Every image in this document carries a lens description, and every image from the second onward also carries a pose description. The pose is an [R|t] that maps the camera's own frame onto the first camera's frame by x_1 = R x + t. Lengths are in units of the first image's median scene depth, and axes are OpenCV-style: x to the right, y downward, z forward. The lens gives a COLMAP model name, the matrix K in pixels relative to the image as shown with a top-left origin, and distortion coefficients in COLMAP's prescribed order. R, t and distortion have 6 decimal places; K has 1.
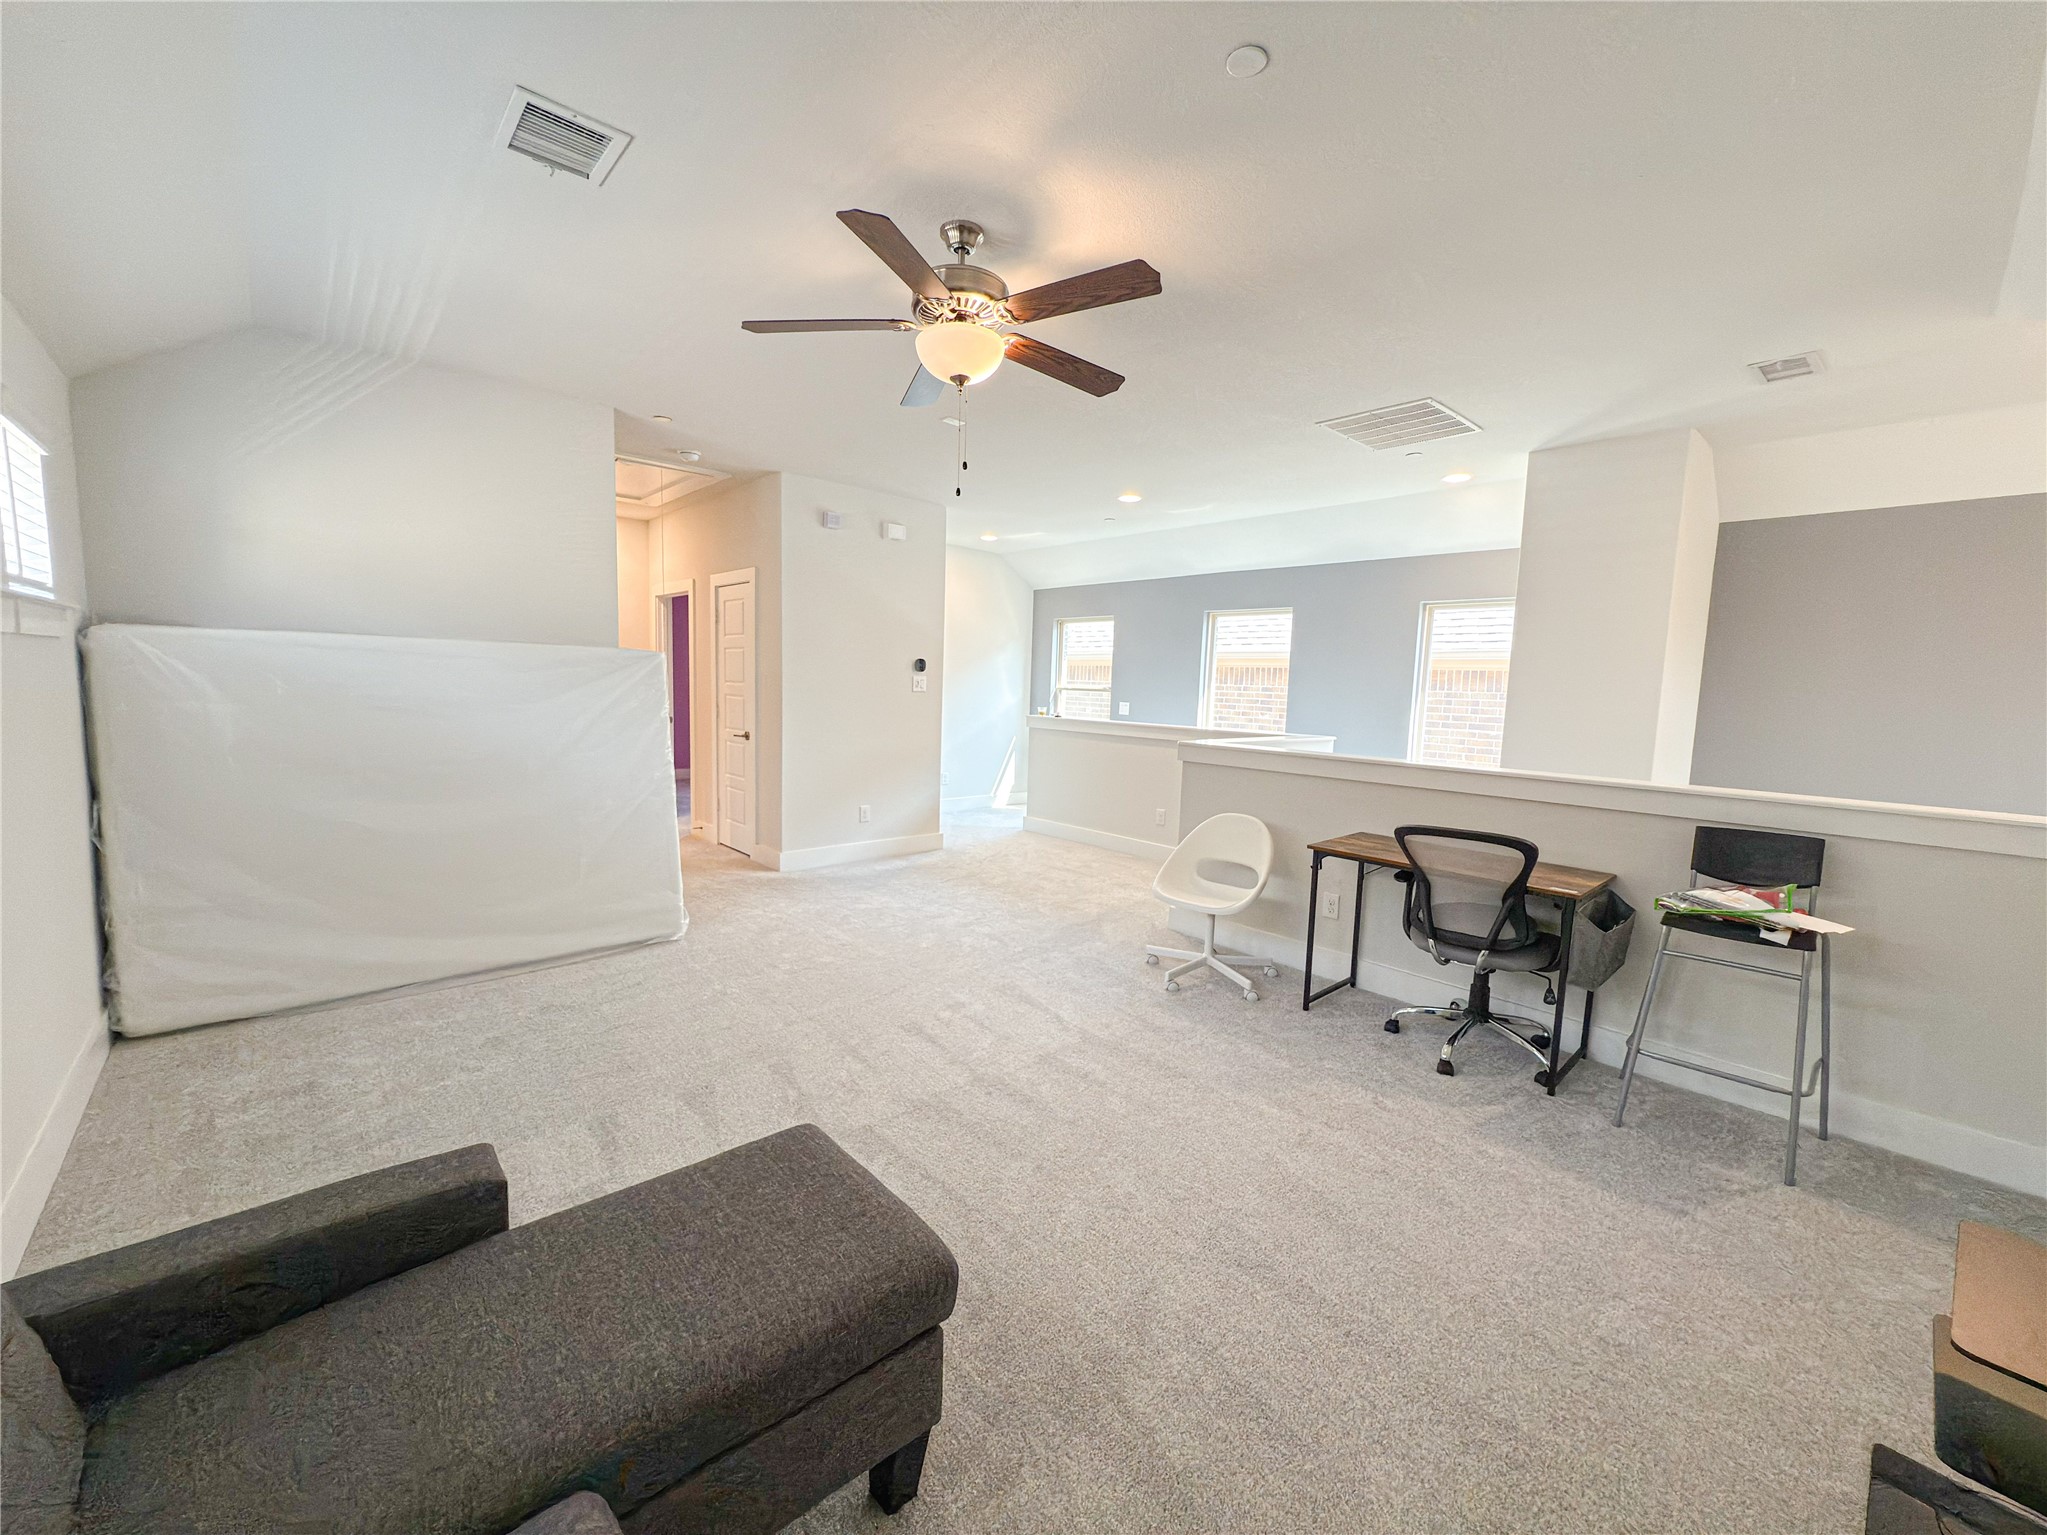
lens RADIAL K [[814.8, 0, 1023.5], [0, 814.8, 767.5], [0, 0, 1]] dist [0.002120, 0.000081]
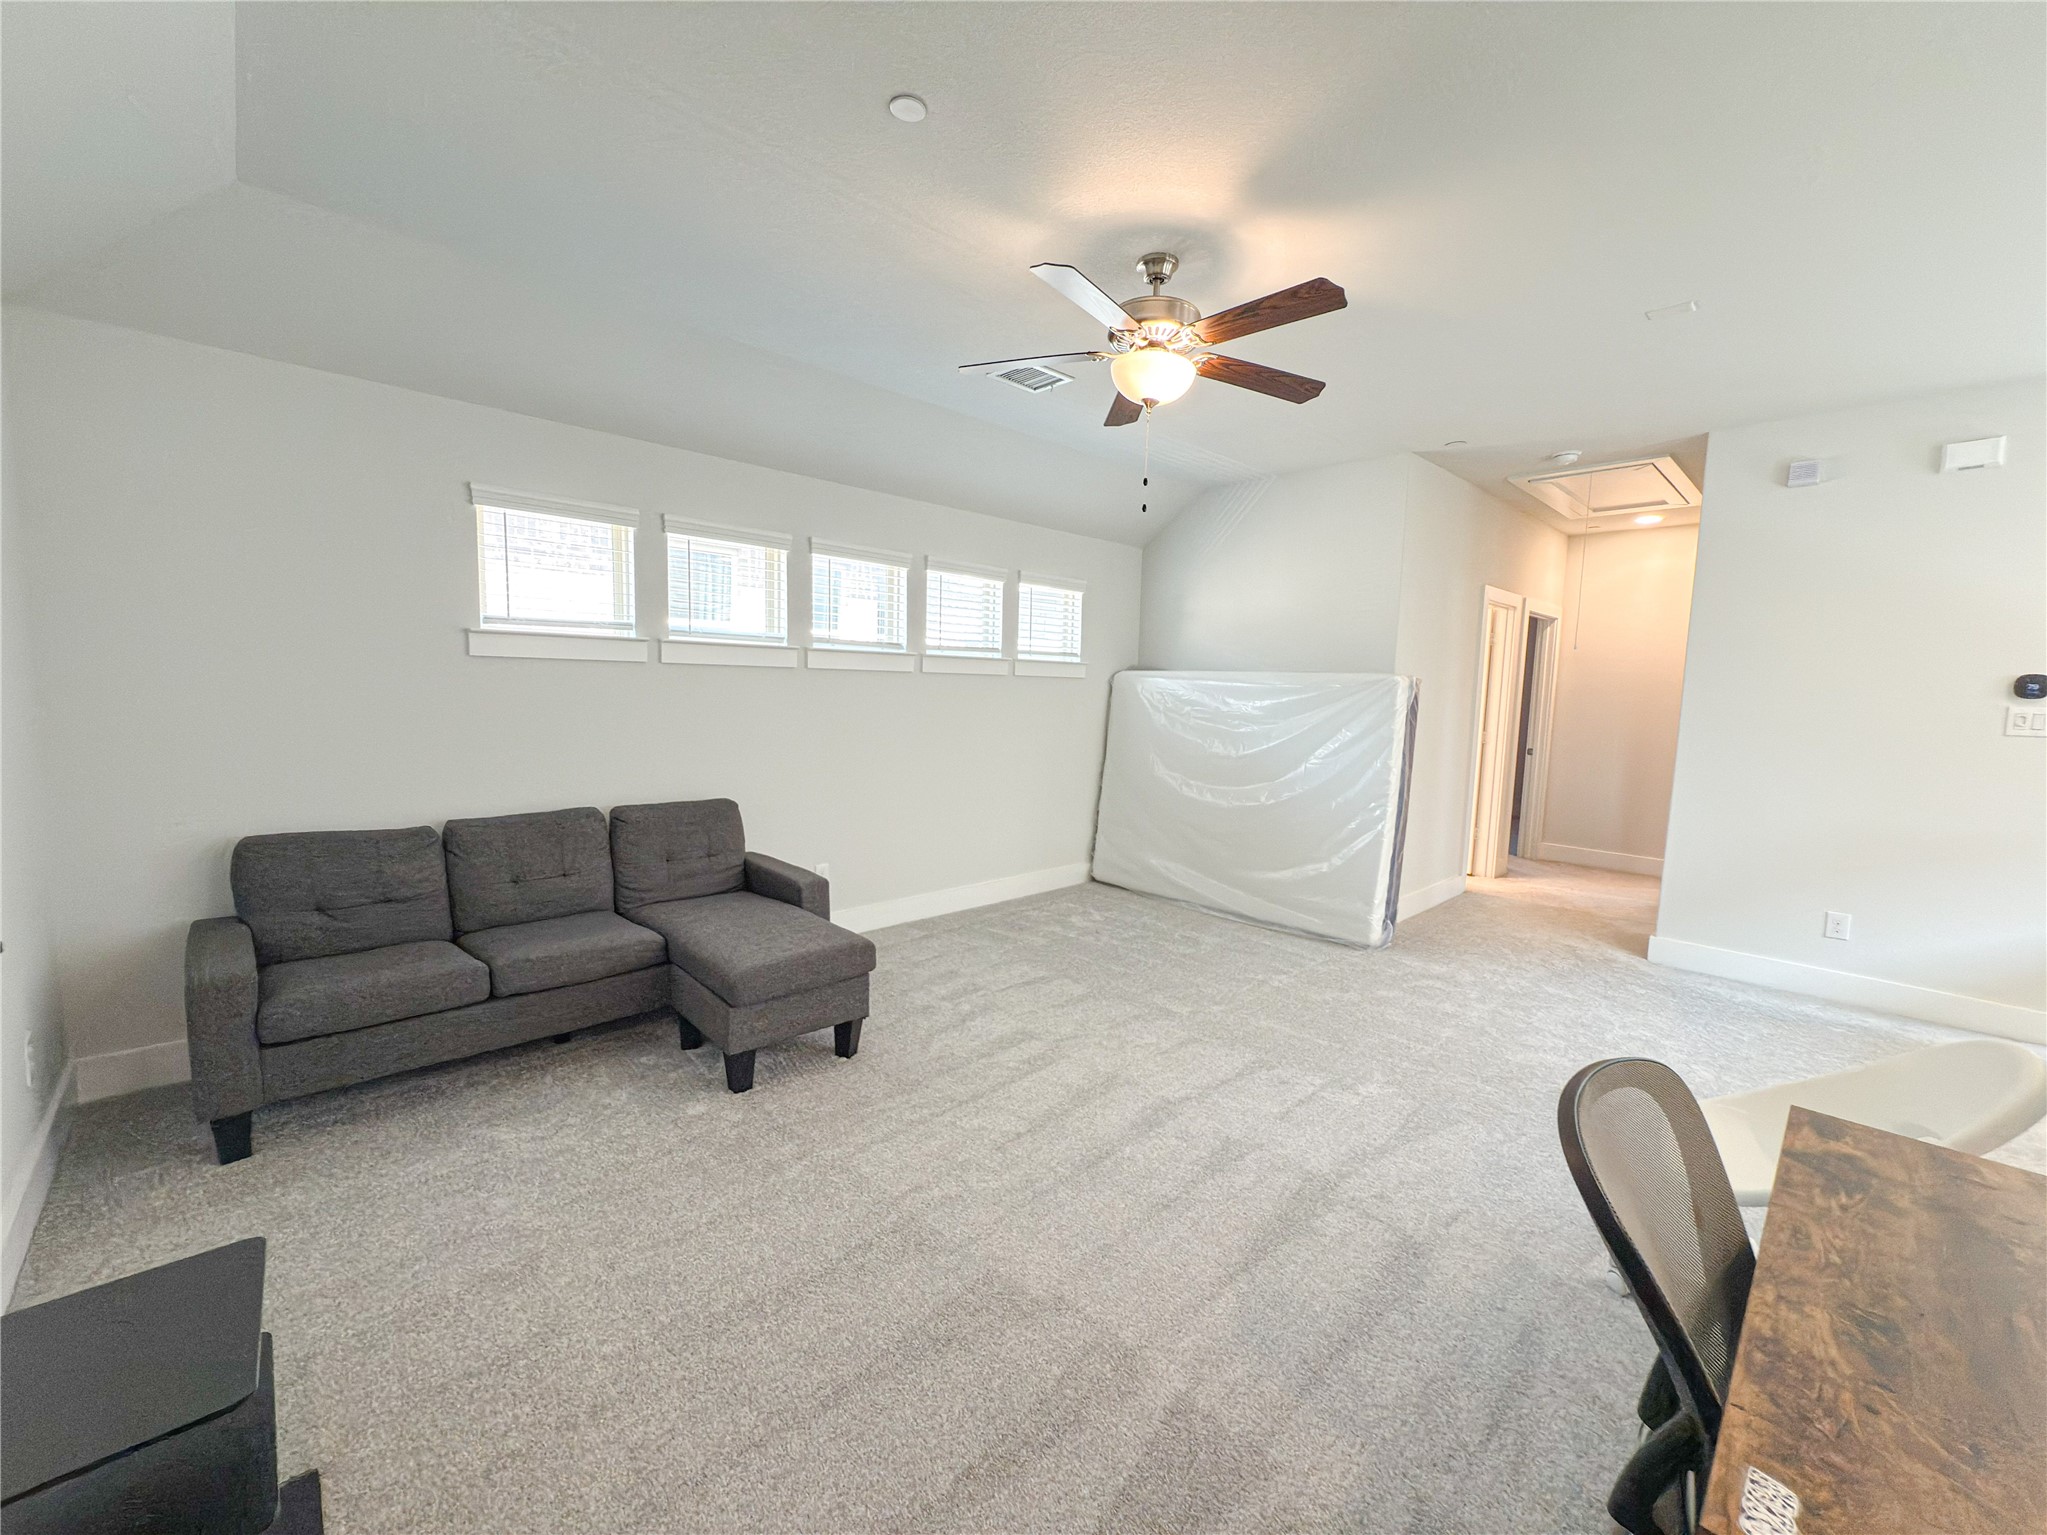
lens RADIAL K [[814.8, 0, 1023.5], [0, 814.8, 767.5], [0, 0, 1]] dist [0.002120, 0.000081]
pose [[0.030498, 0.068009, -0.997218, 0.712299], [-0.131319, 0.989307, 0.063453, -0.035743], [0.990871, 0.129019, 0.039103, 0.605461]]
